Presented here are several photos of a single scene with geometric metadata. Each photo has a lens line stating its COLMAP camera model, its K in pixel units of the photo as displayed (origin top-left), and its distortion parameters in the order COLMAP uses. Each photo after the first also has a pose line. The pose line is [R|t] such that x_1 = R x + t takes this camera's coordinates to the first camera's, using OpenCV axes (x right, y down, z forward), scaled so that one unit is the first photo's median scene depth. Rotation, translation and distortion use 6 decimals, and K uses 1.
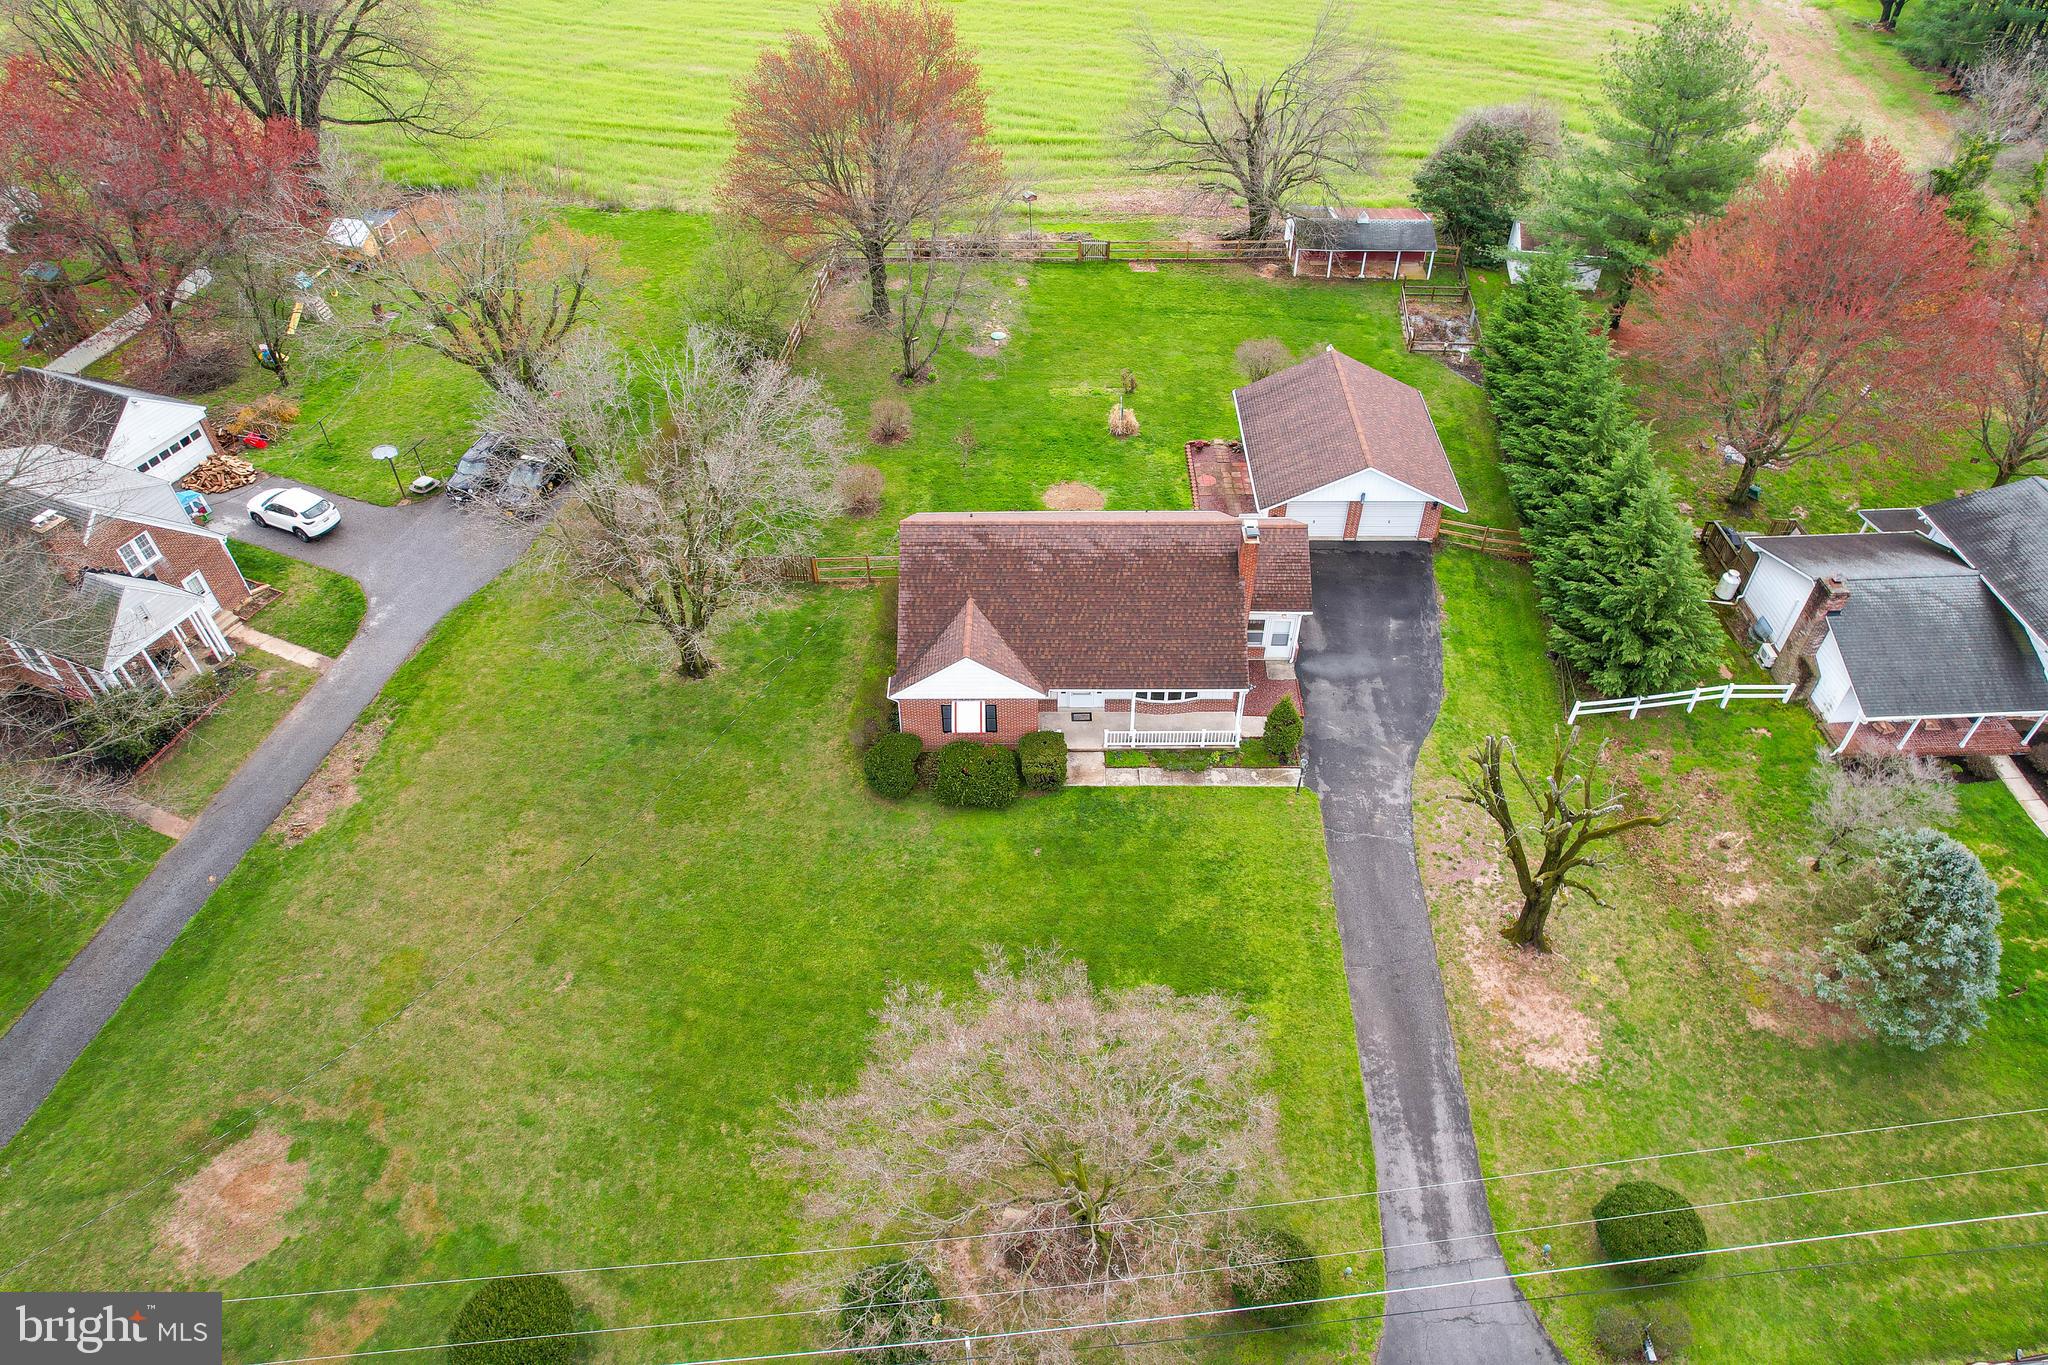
lens RADIAL K [[1329.8, 0, 1024.2], [0, 1329.8, 681.0], [0, 0, 1]] dist [-0.038538, -0.009051]
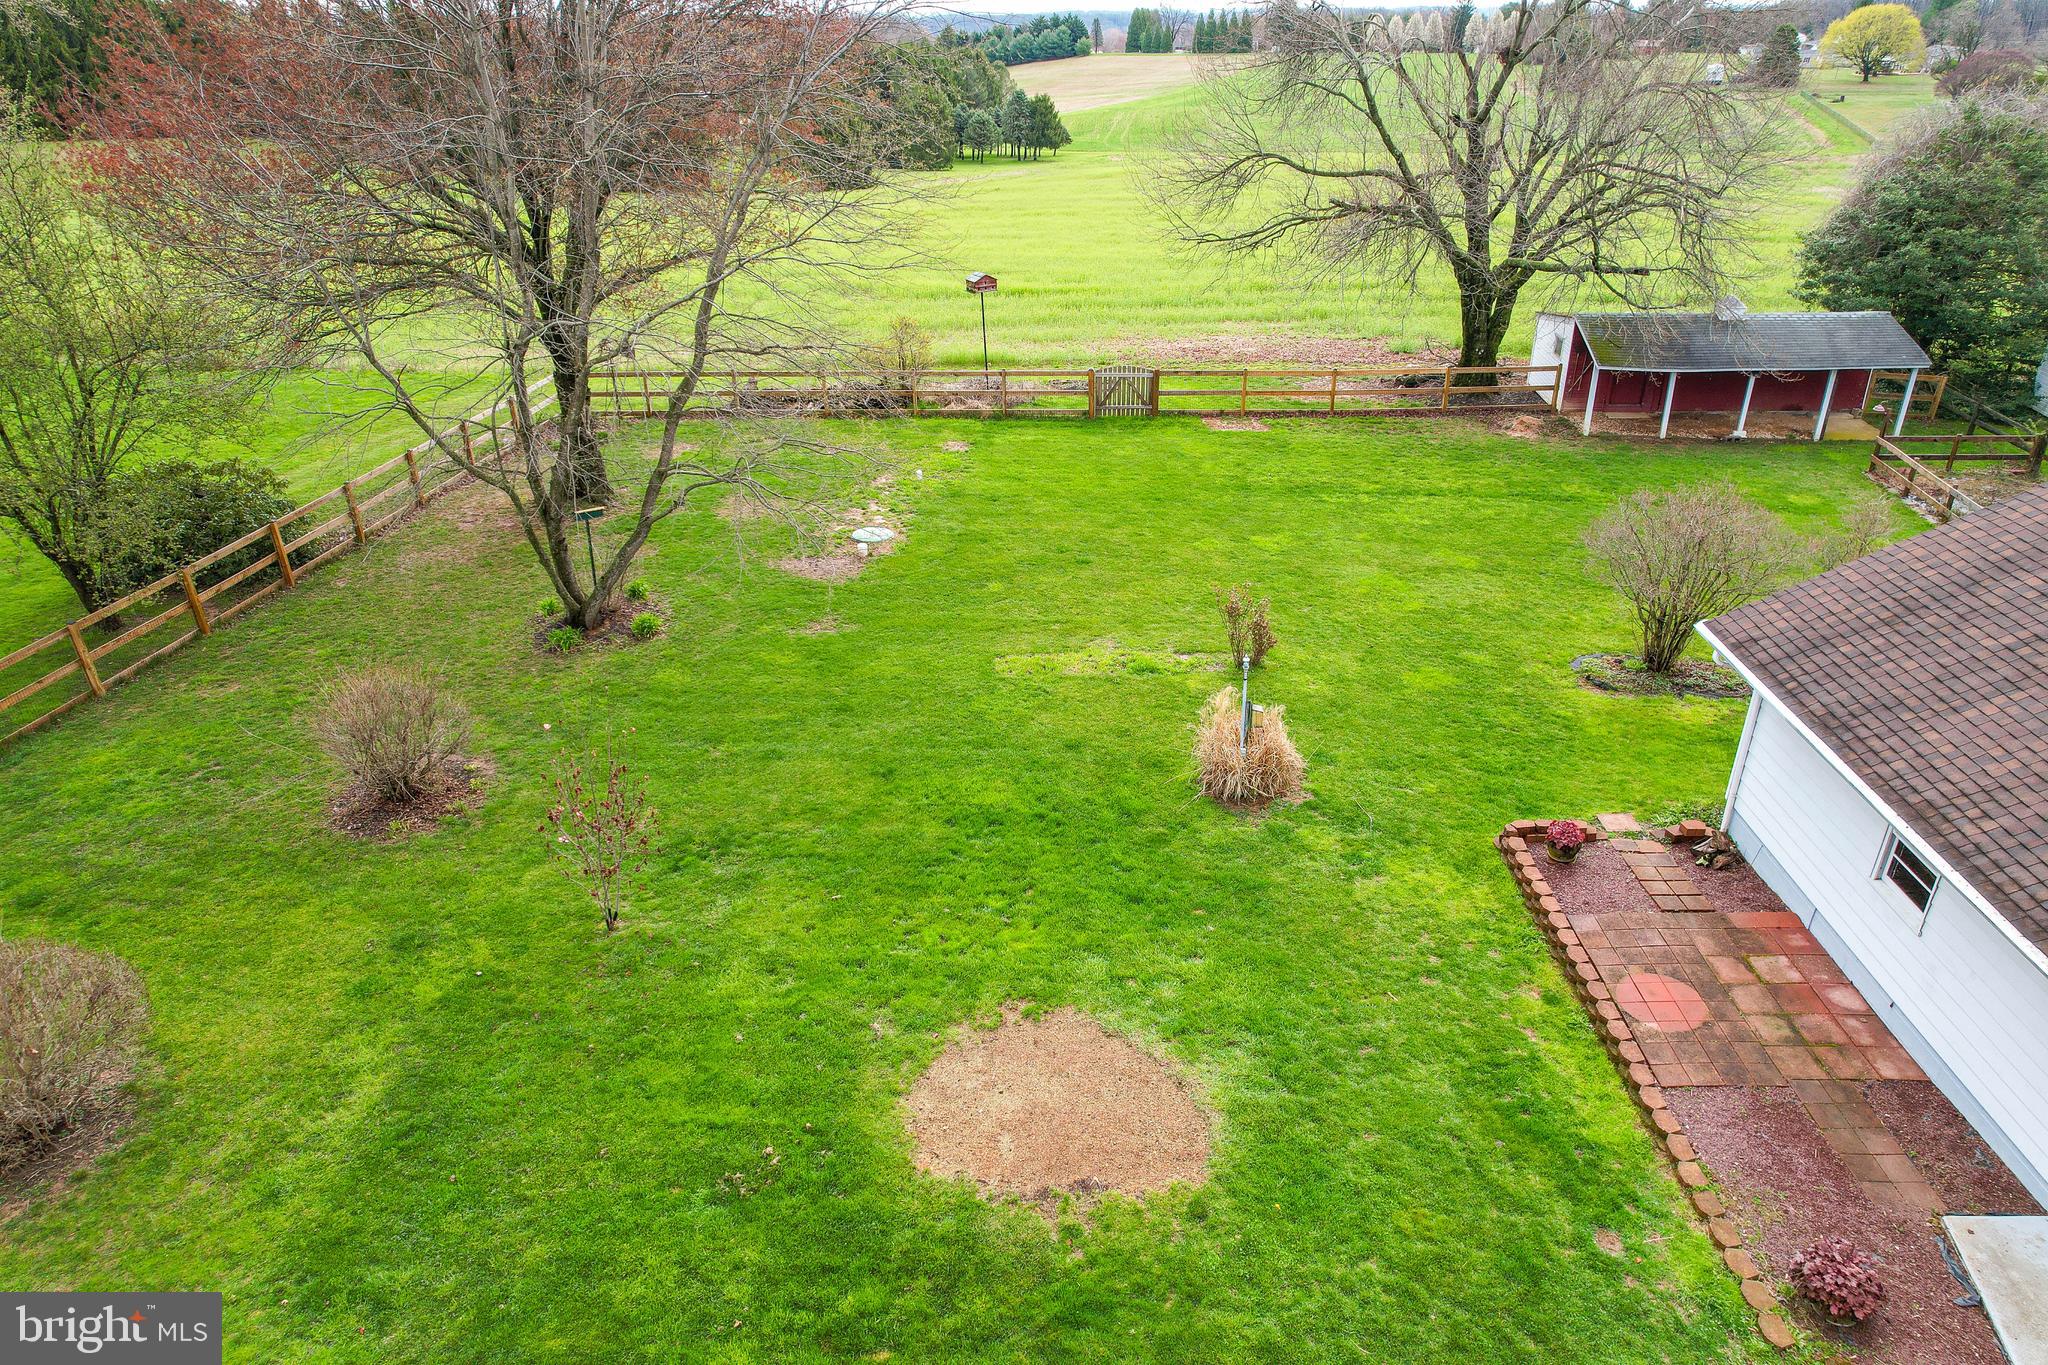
lens RADIAL K [[1329.8, 0, 1027.9], [0, 1329.8, 687.3], [0, 0, 1]] dist [-0.038538, -0.009051]
pose [[0.999902, -0.000552, -0.014023, 0.031008], [-0.003157, 0.964779, -0.263042, -0.127968], [0.013675, 0.263060, 0.964683, 0.688689]]
